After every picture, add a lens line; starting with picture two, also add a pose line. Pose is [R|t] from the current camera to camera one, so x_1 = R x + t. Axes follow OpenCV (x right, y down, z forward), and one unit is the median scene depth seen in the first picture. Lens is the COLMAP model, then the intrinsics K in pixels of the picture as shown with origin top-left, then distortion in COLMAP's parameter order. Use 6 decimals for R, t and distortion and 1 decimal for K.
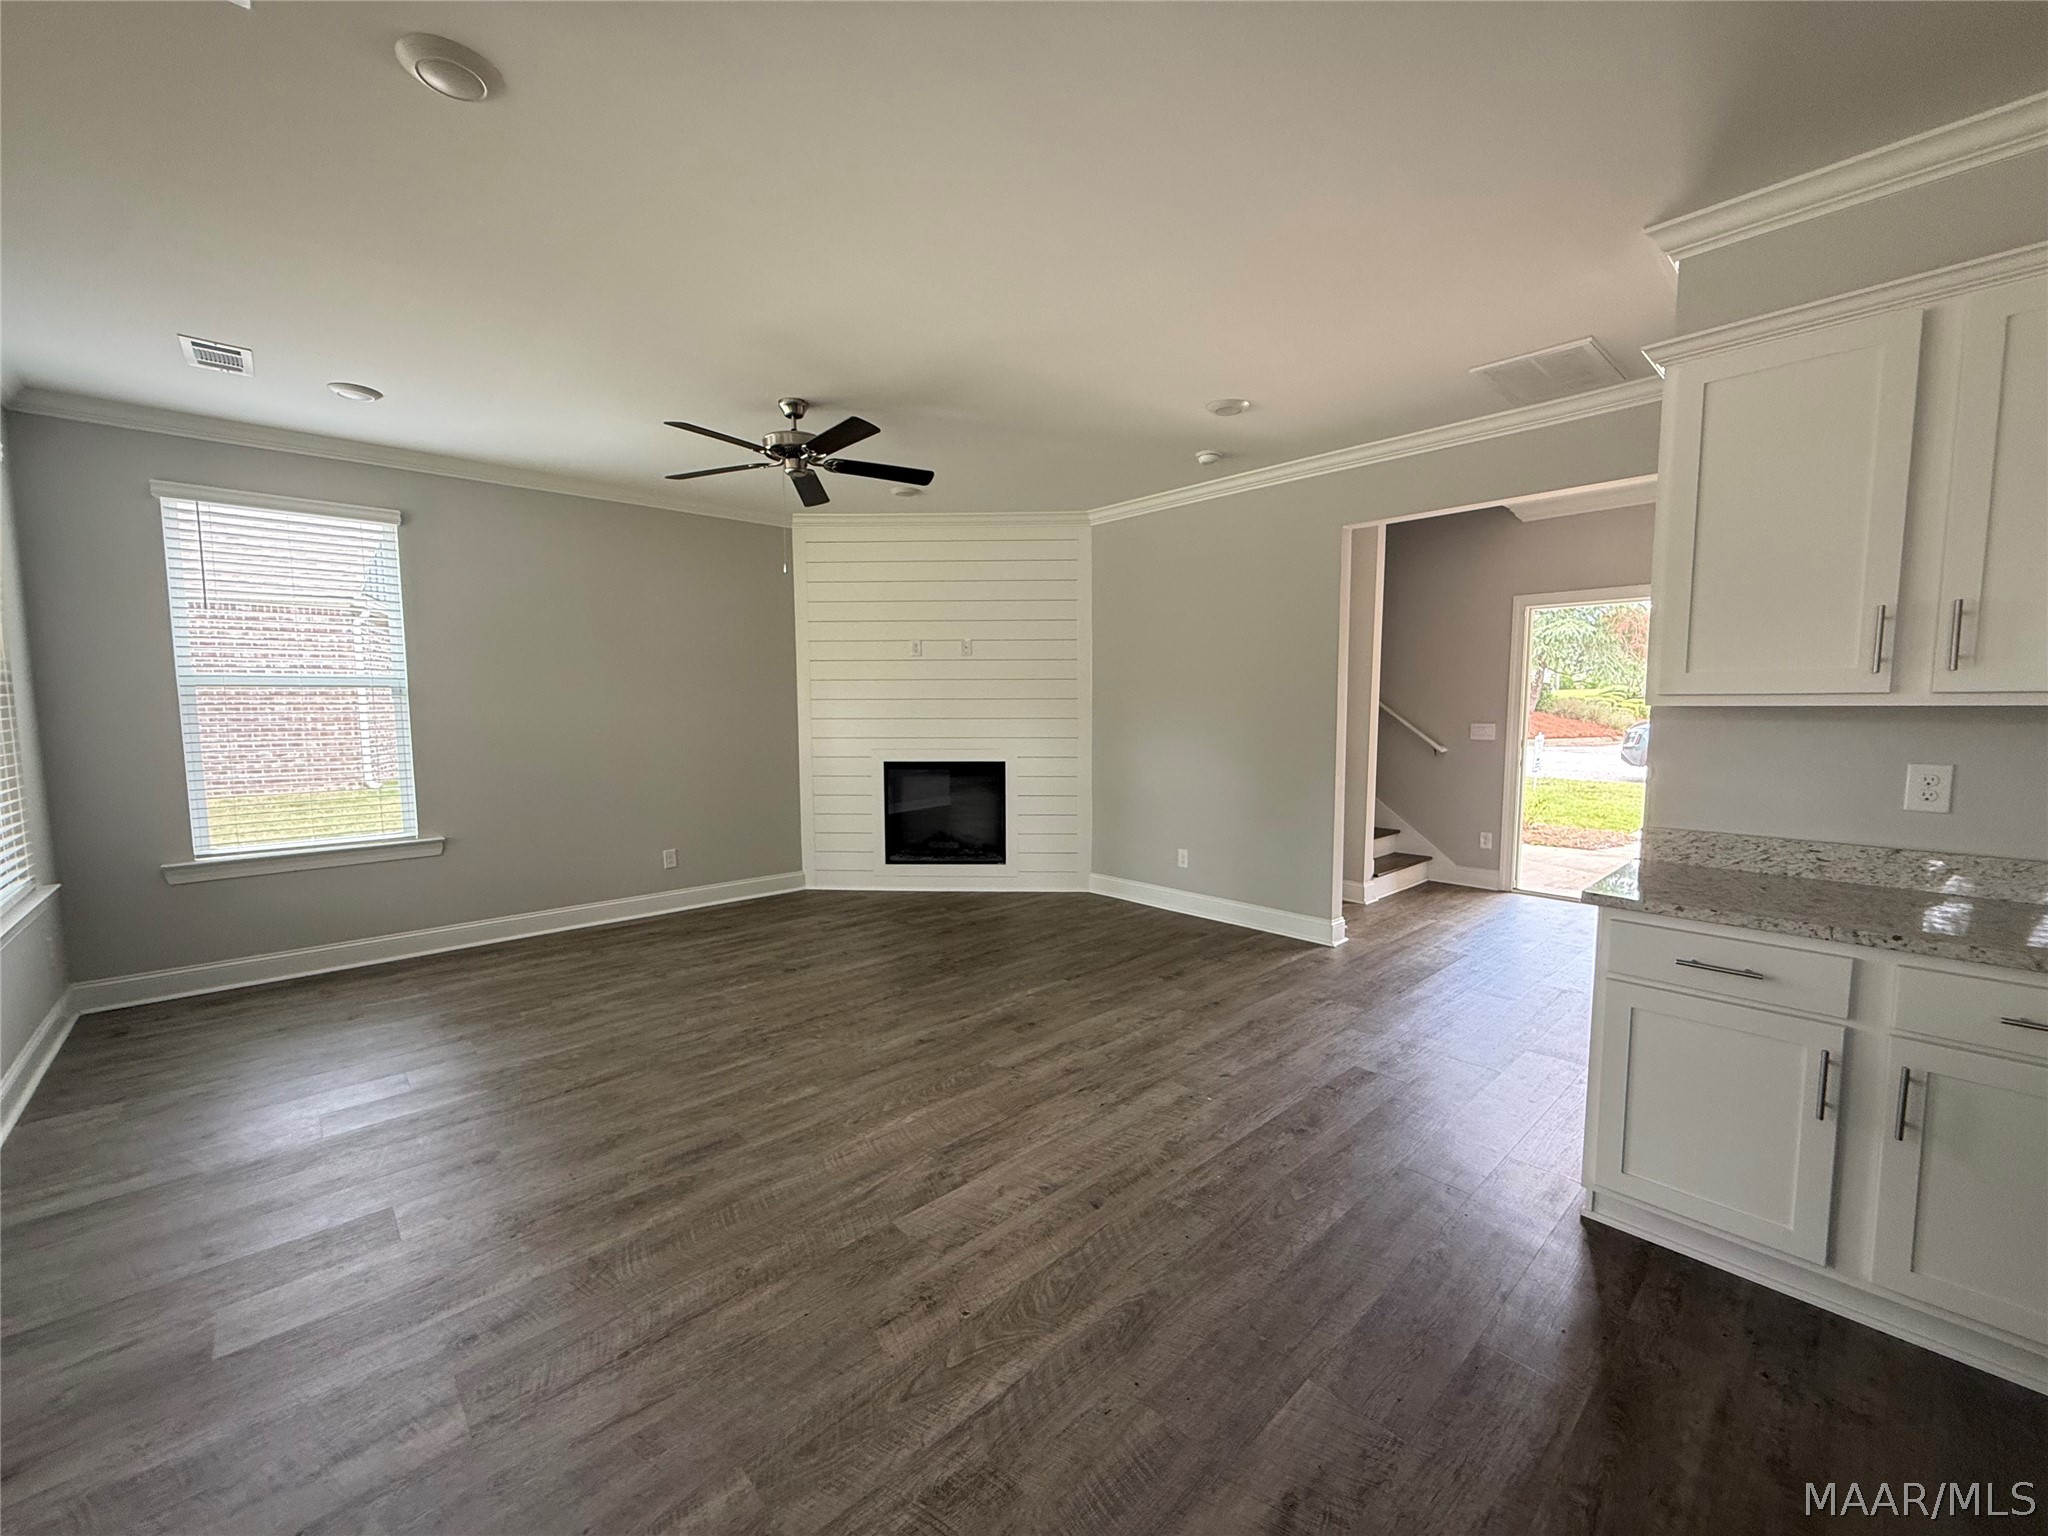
lens RADIAL K [[814.4, 0, 1020.3], [0, 814.4, 772.4], [0, 0, 1]] dist [0.000352, -0.000187]
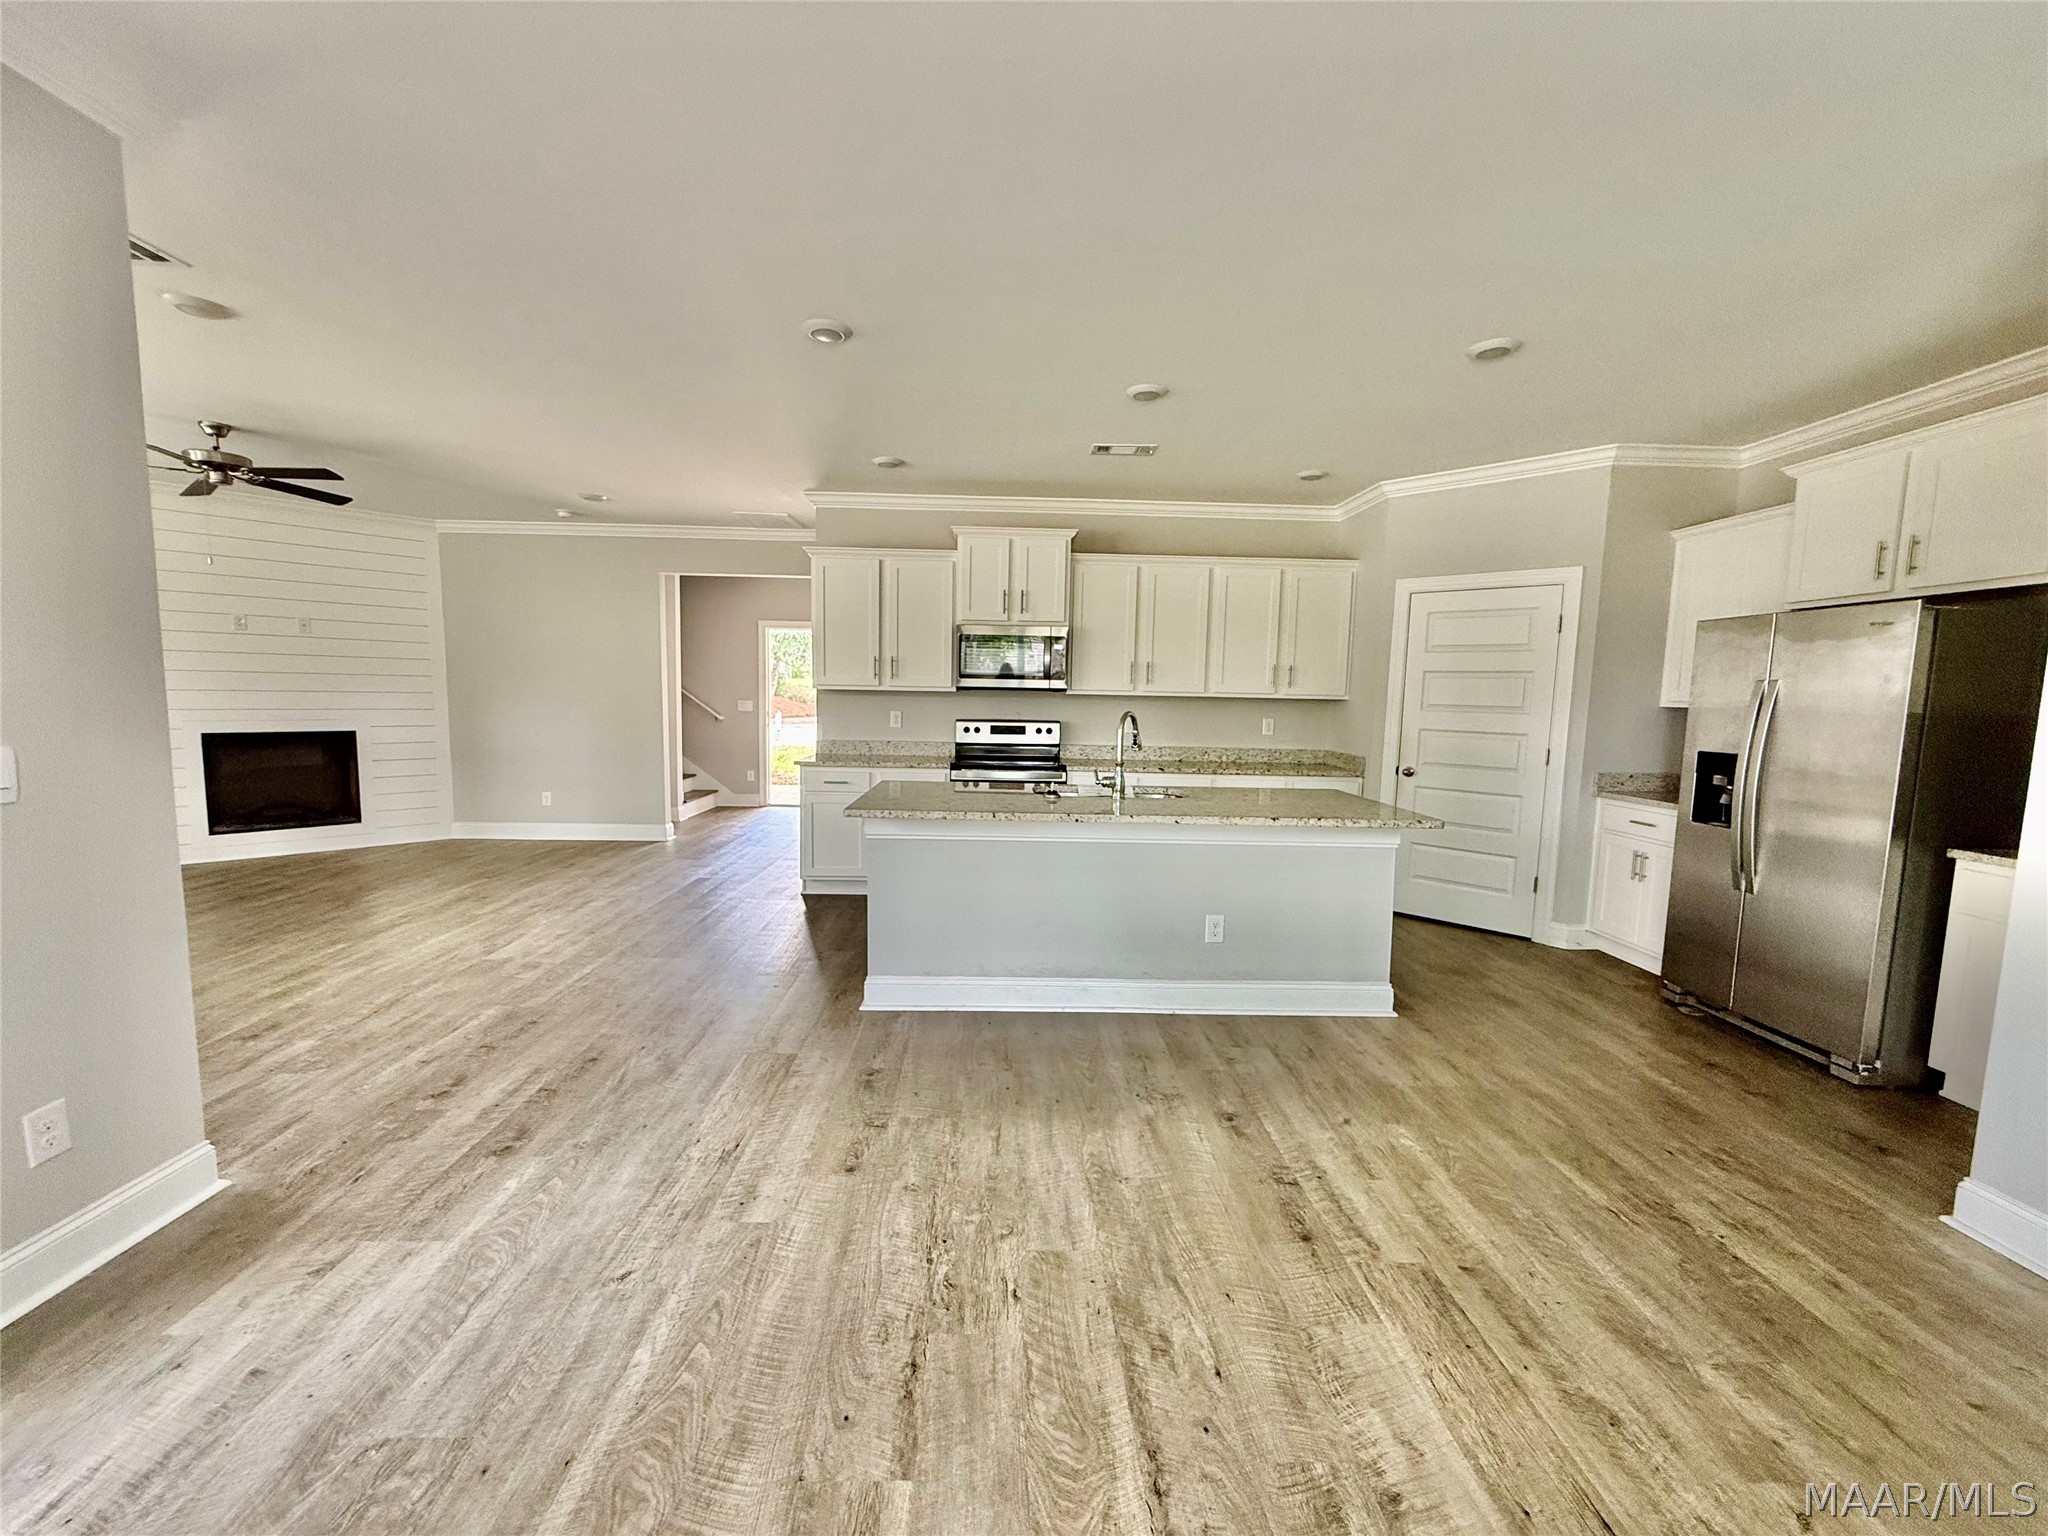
lens RADIAL K [[814.4, 0, 1020.3], [0, 814.4, 772.4], [0, 0, 1]] dist [0.000352, -0.000187]
pose [[0.656713, -0.056663, 0.752009, -0.293694], [0.041897, 0.998375, 0.038639, 0.043339], [-0.752976, 0.006132, 0.658020, -0.466877]]
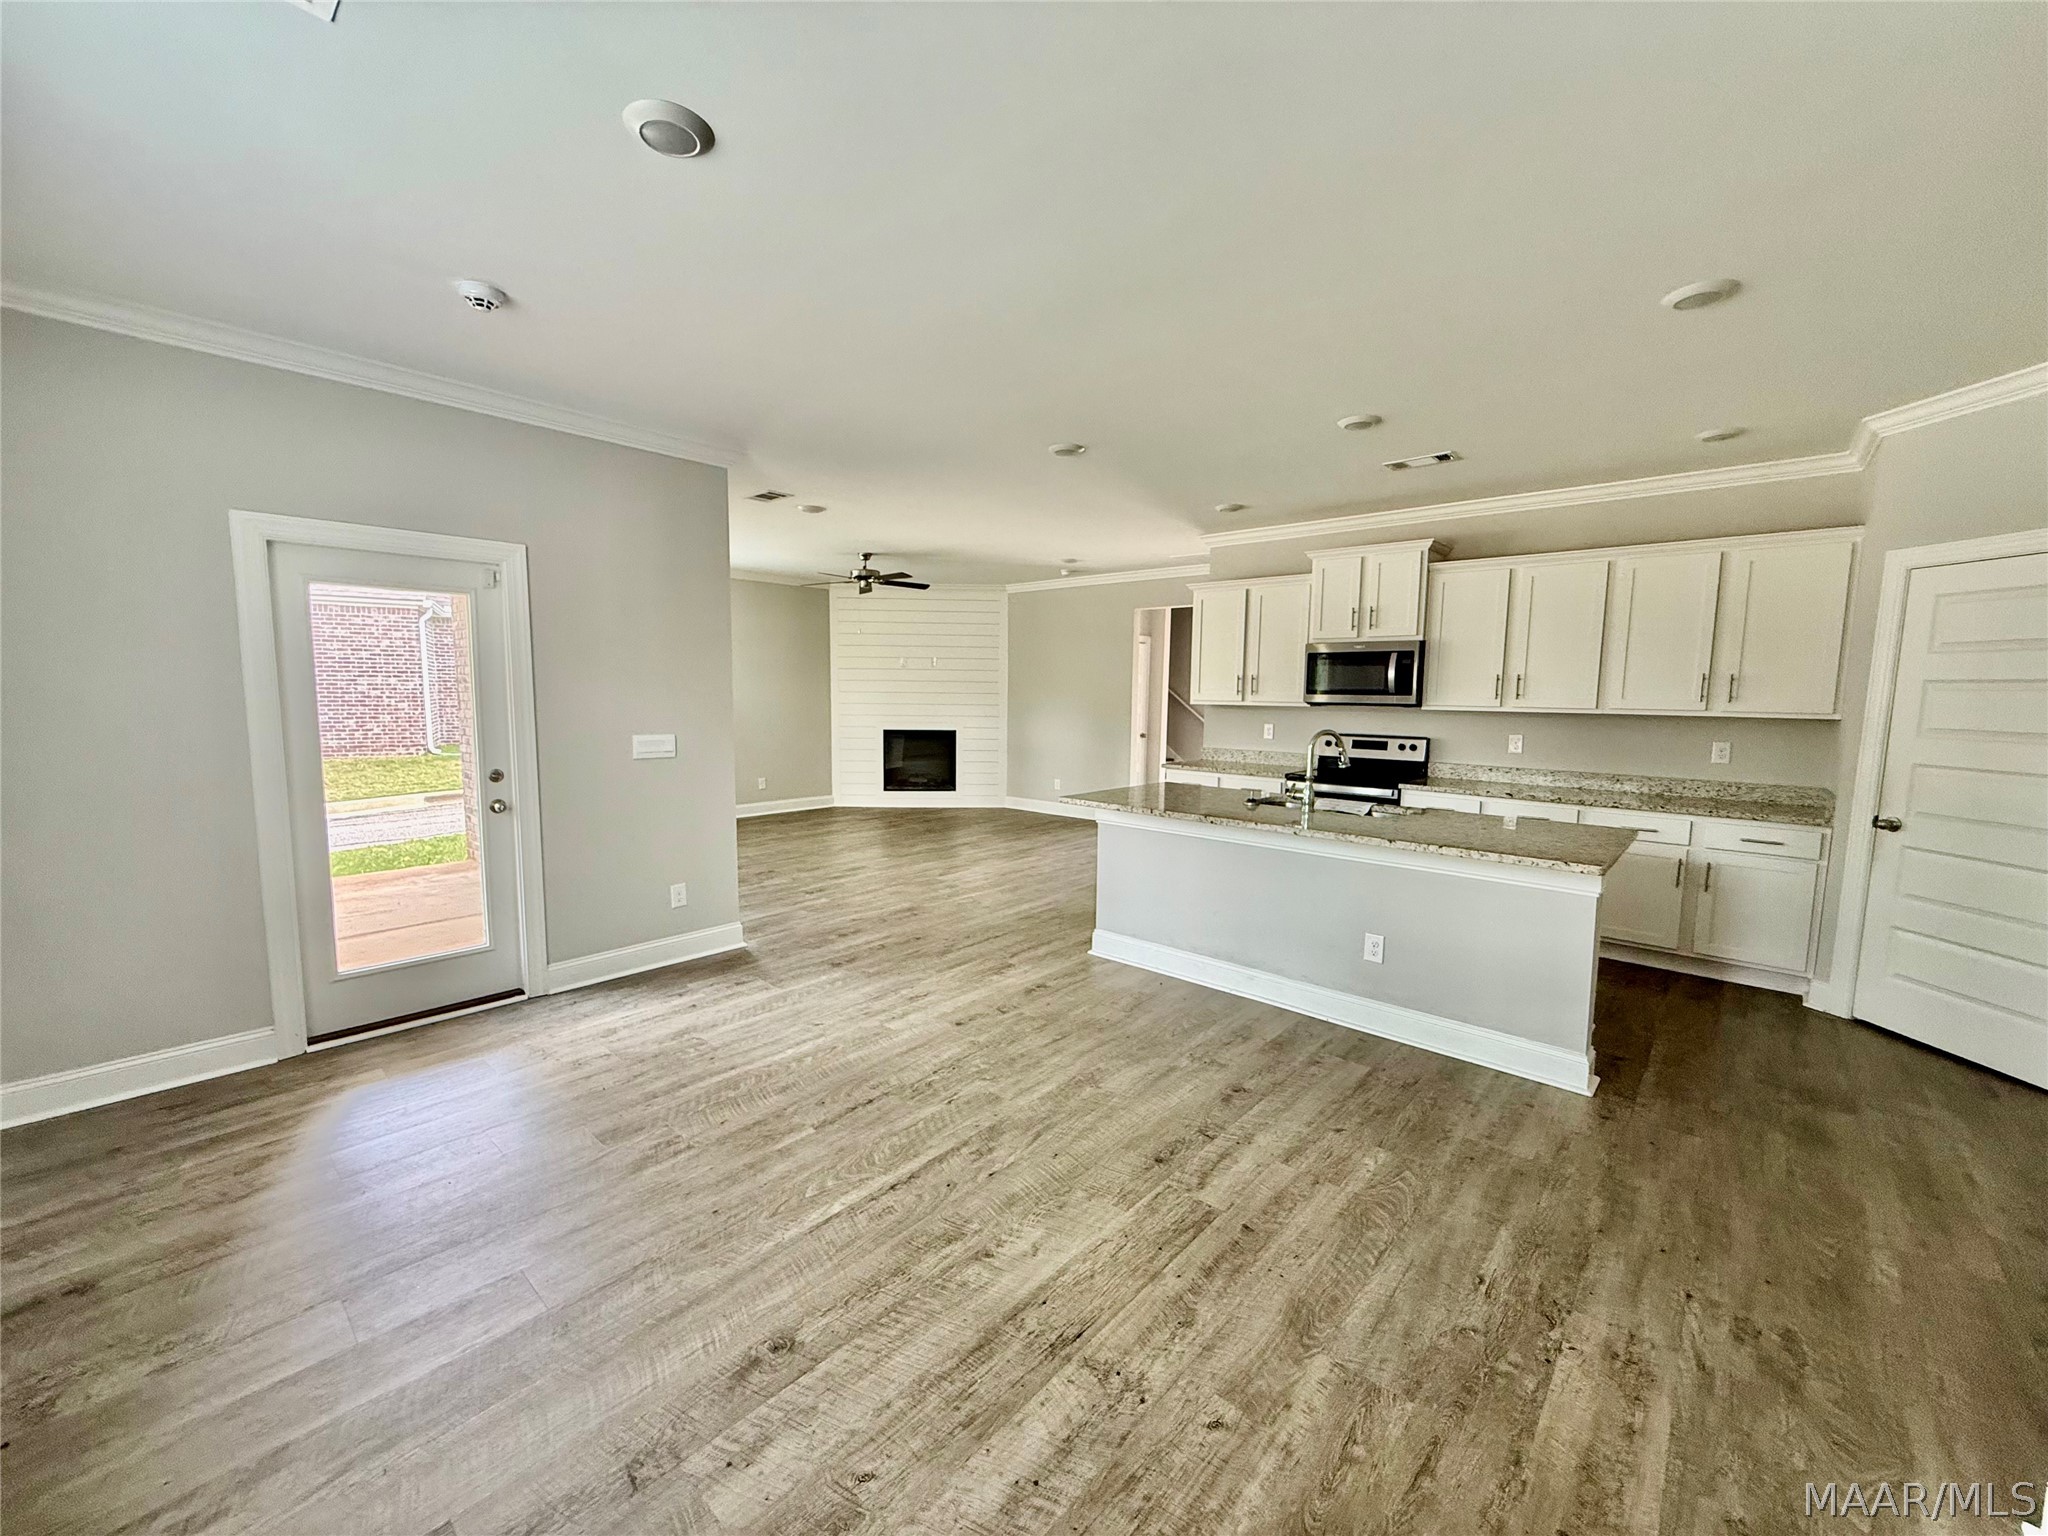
lens RADIAL K [[814.4, 0, 1020.3], [0, 814.4, 772.4], [0, 0, 1]] dist [0.000352, -0.000187]
pose [[0.995375, 0.006357, 0.095855, -0.052842], [-0.007949, 0.999837, 0.016238, 0.050729], [-0.095736, -0.016925, 0.995263, -0.777615]]
